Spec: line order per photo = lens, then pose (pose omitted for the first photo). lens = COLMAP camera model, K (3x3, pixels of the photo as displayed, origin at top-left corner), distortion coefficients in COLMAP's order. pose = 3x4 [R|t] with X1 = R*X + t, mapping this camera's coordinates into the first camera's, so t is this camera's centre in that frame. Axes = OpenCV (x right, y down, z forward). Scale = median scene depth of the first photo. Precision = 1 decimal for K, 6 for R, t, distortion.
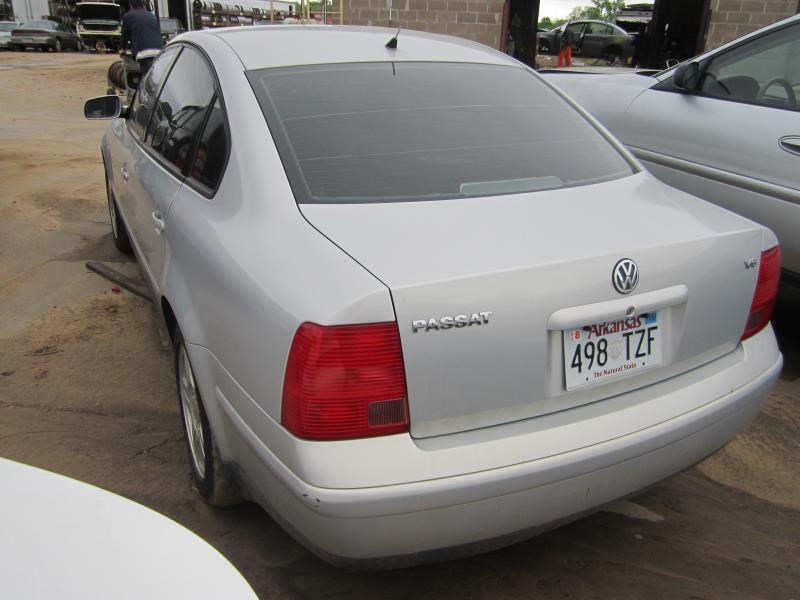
lens RADIAL K [[656.3, 0, 388.0], [0, 656.3, 290.6], [0, 0, 1]] dist [-0.046499, -0.000714]
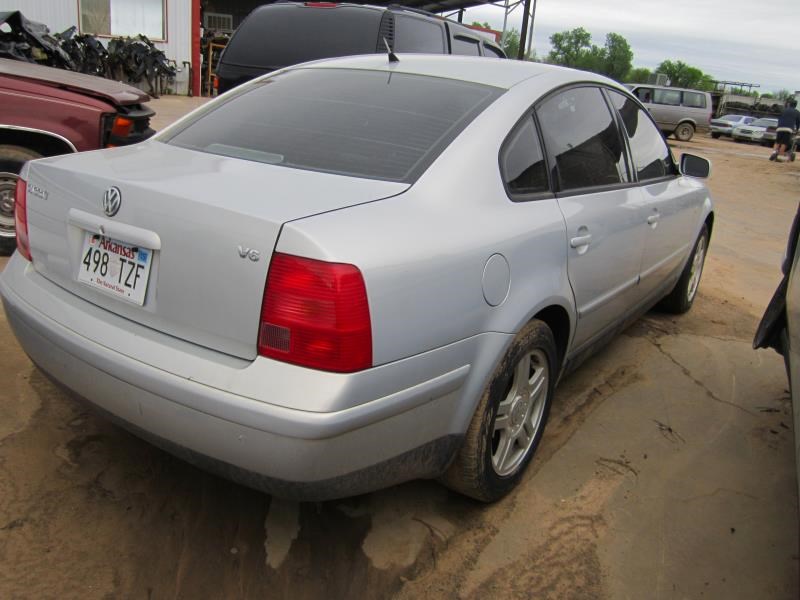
lens RADIAL K [[663.1, 0, 399.4], [0, 663.1, 312.2], [0, 0, 1]] dist [-0.042109, -0.001791]
pose [[0.483783, 0.301862, -0.821483, 1.571686], [-0.396281, 0.912455, 0.101914, -0.157426], [0.780330, 0.276234, 0.561052, 0.763911]]
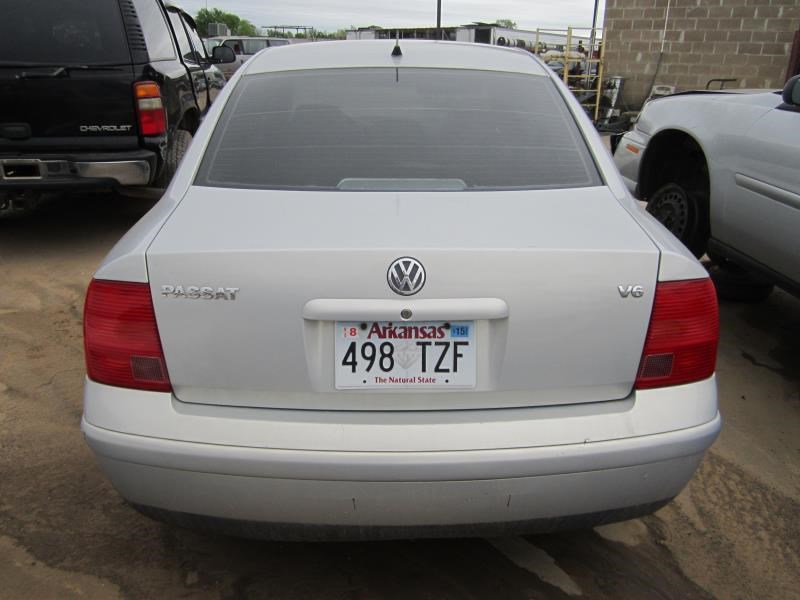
lens RADIAL K [[661.4, 0, 400.0], [0, 661.4, 300.0], [0, 0, 1]] dist [-0.045839, 0.010736]
pose [[0.910071, 0.129064, -0.393843, 0.696878], [-0.145225, 0.989333, -0.011371, 0.022411], [0.388175, 0.067544, 0.919107, 0.136959]]
